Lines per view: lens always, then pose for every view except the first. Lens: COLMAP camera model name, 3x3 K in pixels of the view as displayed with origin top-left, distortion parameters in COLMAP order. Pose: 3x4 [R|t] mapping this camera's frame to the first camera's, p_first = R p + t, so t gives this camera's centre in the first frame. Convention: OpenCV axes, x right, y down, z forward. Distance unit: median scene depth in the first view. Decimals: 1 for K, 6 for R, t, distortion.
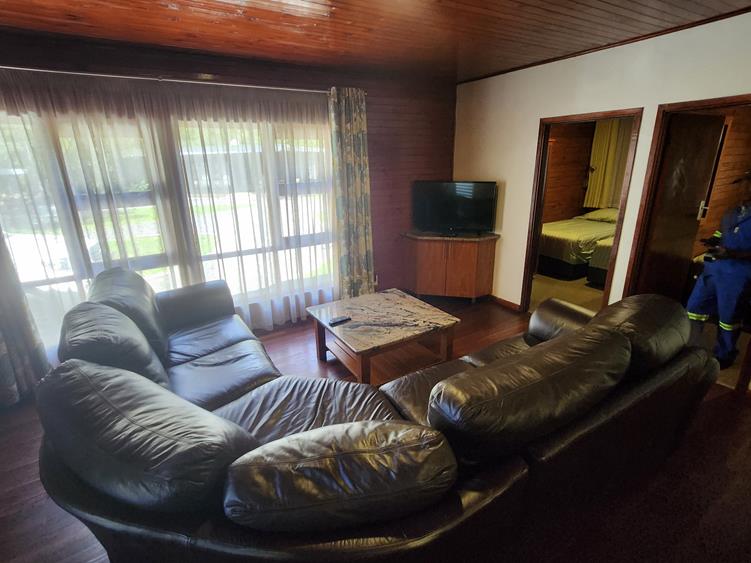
lens RADIAL K [[370.3, 0, 379.3], [0, 370.3, 278.4], [0, 0, 1]] dist [-0.001353, -0.000482]
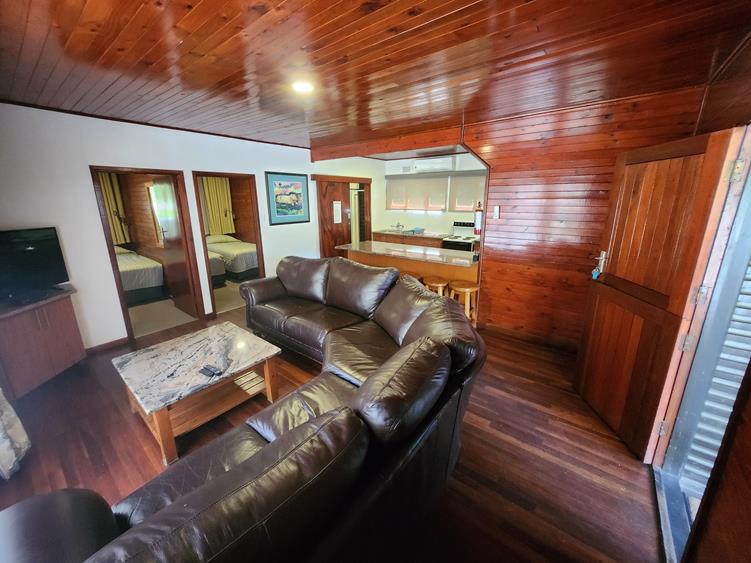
lens RADIAL K [[300.8, 0, 377.4], [0, 300.8, 279.0], [0, 0, 1]] dist [-0.000498, -0.000008]
pose [[-0.348551, -0.228852, 0.908922, -0.778905], [0.302555, 0.890351, 0.340199, -0.193175], [-0.887115, 0.393576, -0.241092, 0.638227]]
